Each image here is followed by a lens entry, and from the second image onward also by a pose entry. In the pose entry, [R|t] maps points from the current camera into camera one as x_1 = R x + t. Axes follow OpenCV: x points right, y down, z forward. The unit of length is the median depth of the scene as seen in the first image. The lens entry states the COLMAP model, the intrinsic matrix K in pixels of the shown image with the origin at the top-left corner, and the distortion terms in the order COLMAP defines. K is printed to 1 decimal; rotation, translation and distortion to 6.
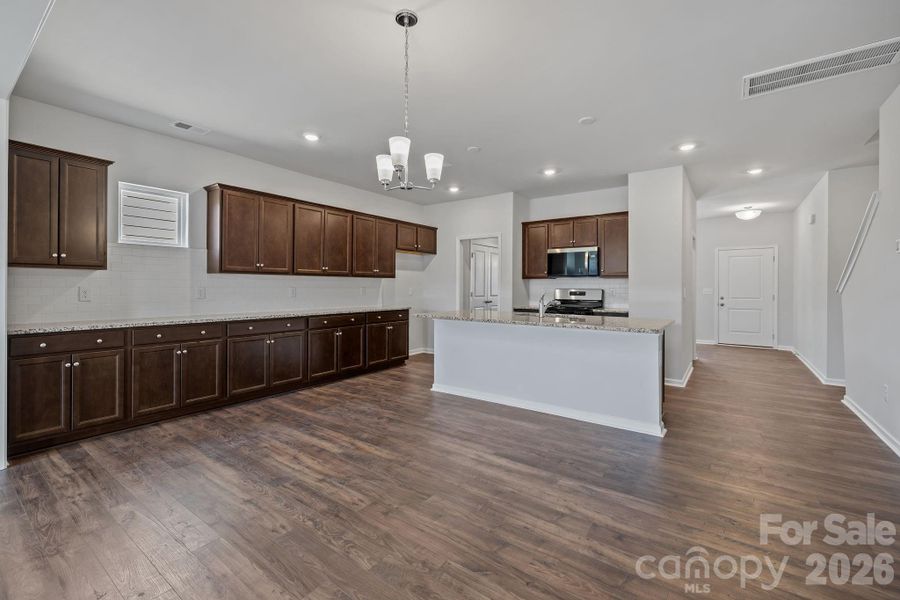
lens RADIAL K [[401.4, 0, 440.3], [0, 401.4, 289.1], [0, 0, 1]] dist [0.008346, -0.002096]
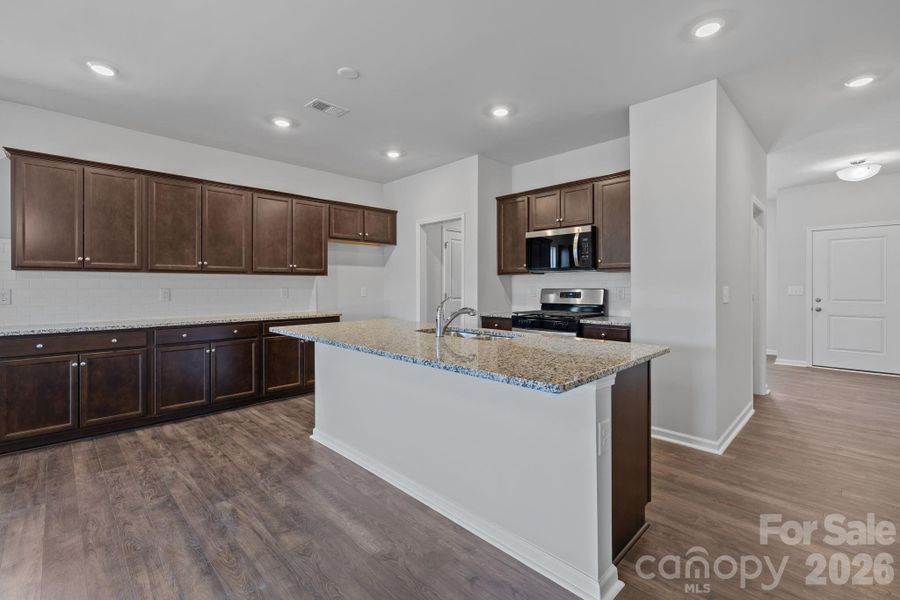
lens RADIAL K [[401.4, 0, 446.0], [0, 401.4, 289.2], [0, 0, 1]] dist [0.008346, -0.002096]
pose [[0.985892, -0.005147, -0.167302, 0.255062], [0.005262, 0.999986, 0.000241, -0.000041], [0.167298, -0.001118, 0.985906, 0.289011]]
